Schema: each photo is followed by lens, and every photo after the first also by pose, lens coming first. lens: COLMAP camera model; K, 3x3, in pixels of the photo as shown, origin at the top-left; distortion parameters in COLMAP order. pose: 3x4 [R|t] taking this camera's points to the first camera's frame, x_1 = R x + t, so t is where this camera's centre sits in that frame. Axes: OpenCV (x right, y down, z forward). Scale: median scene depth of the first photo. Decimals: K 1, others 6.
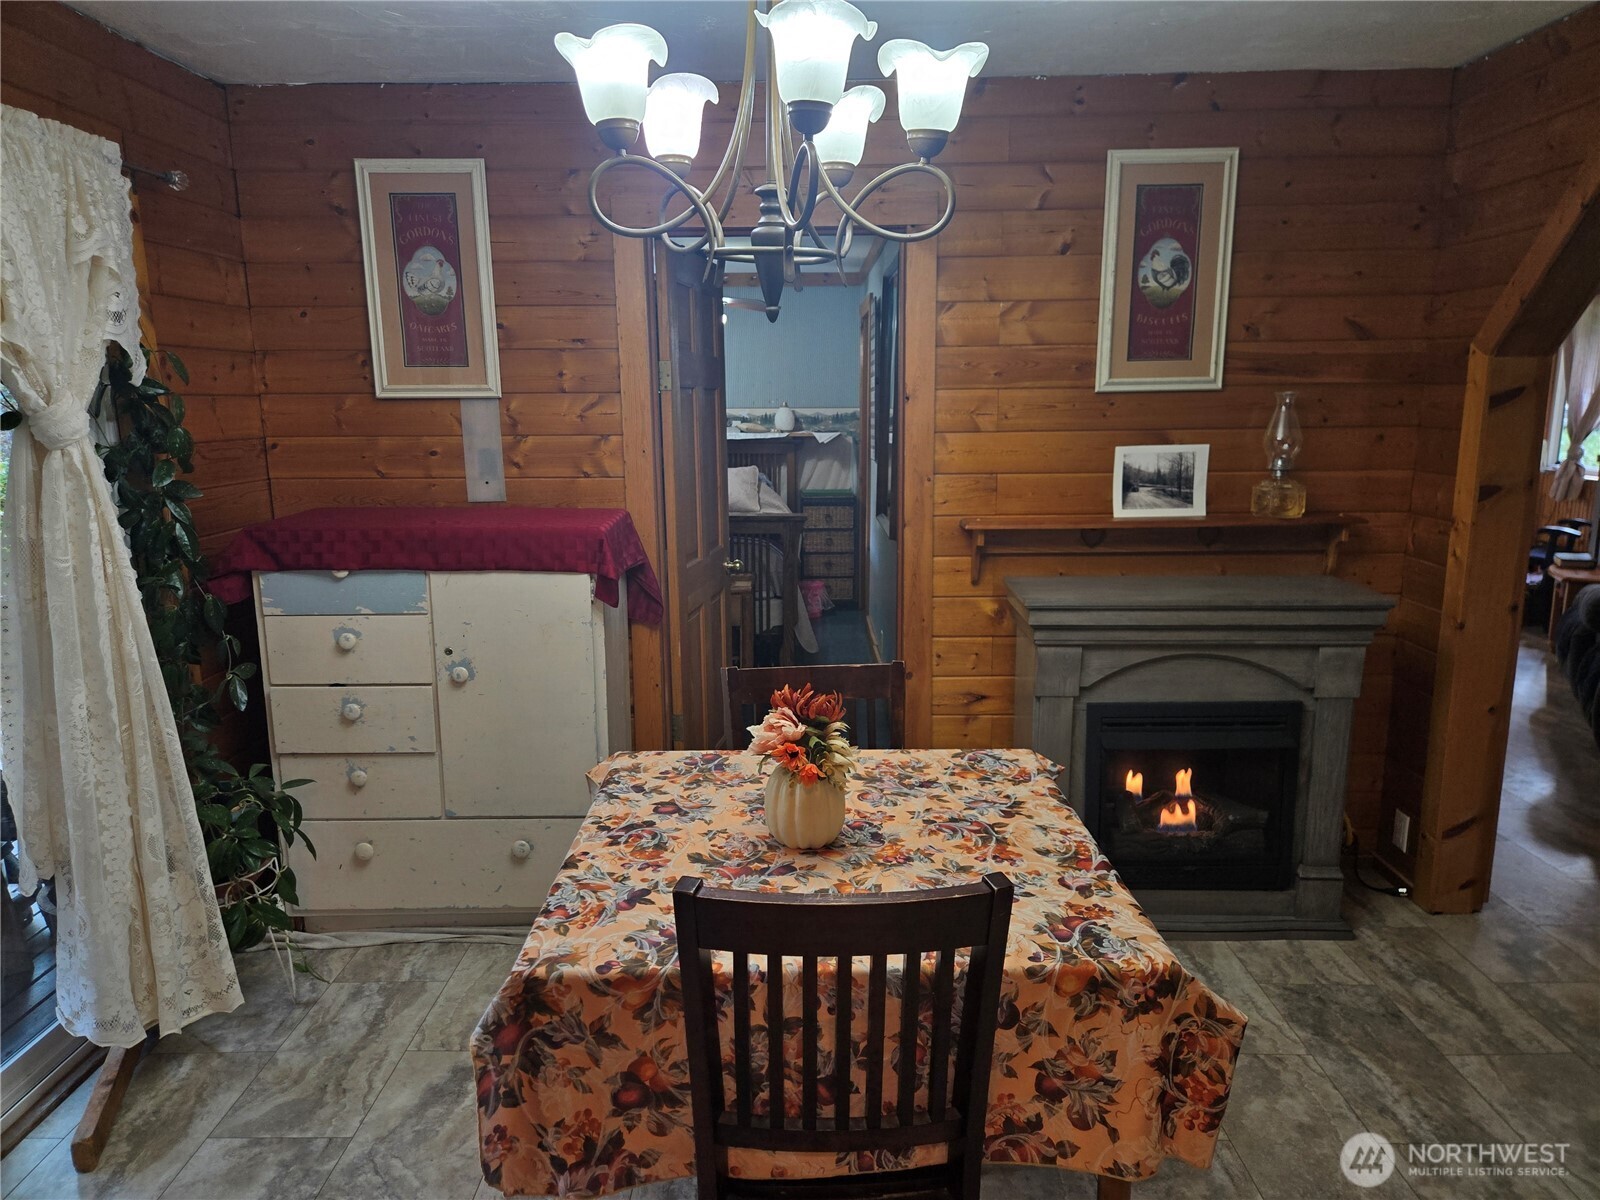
lens RADIAL K [[1072.0, 0, 803.5], [0, 1072.0, 603.5], [0, 0, 1]] dist [0.050353, -0.010039]
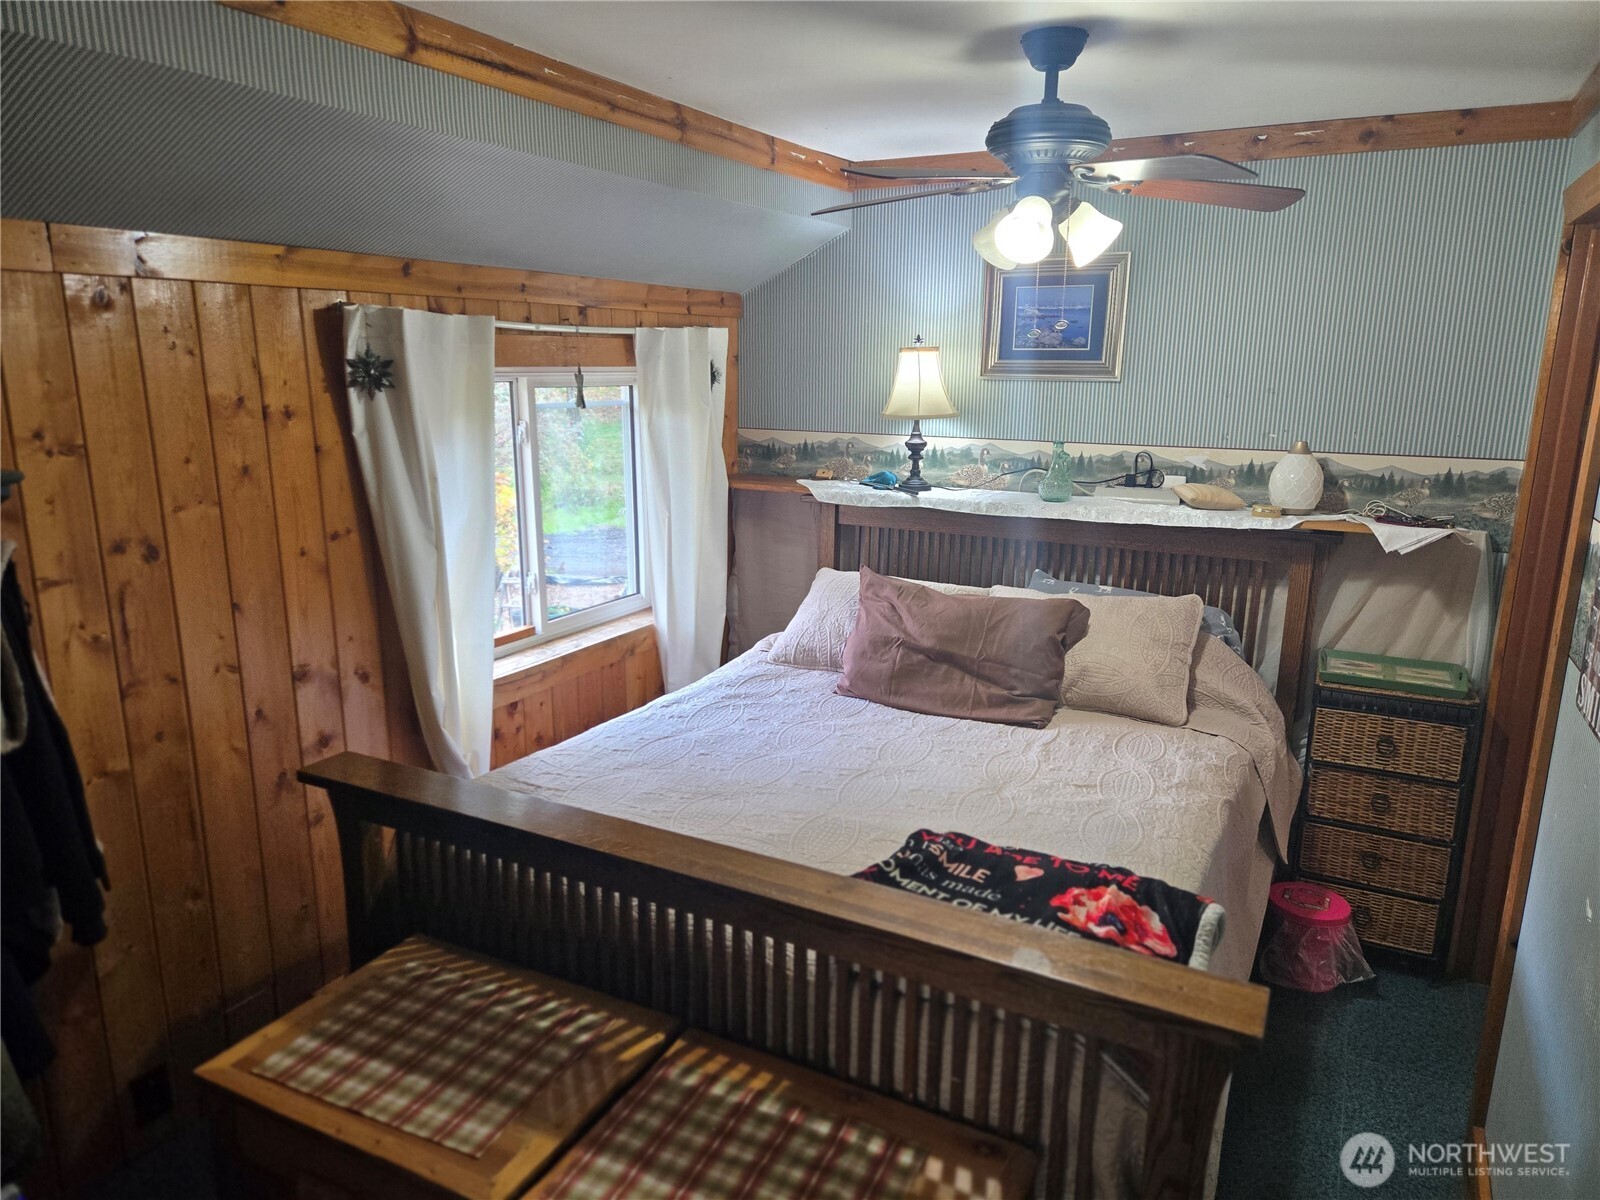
lens RADIAL K [[1072.0, 0, 795.5], [0, 1072.0, 595.9], [0, 0, 1]] dist [0.050353, -0.010039]
pose [[0.882362, 0.118519, -0.455402, 0.007365], [-0.108216, 0.992932, 0.048739, -0.128000], [0.457959, 0.006276, 0.888951, 0.544688]]
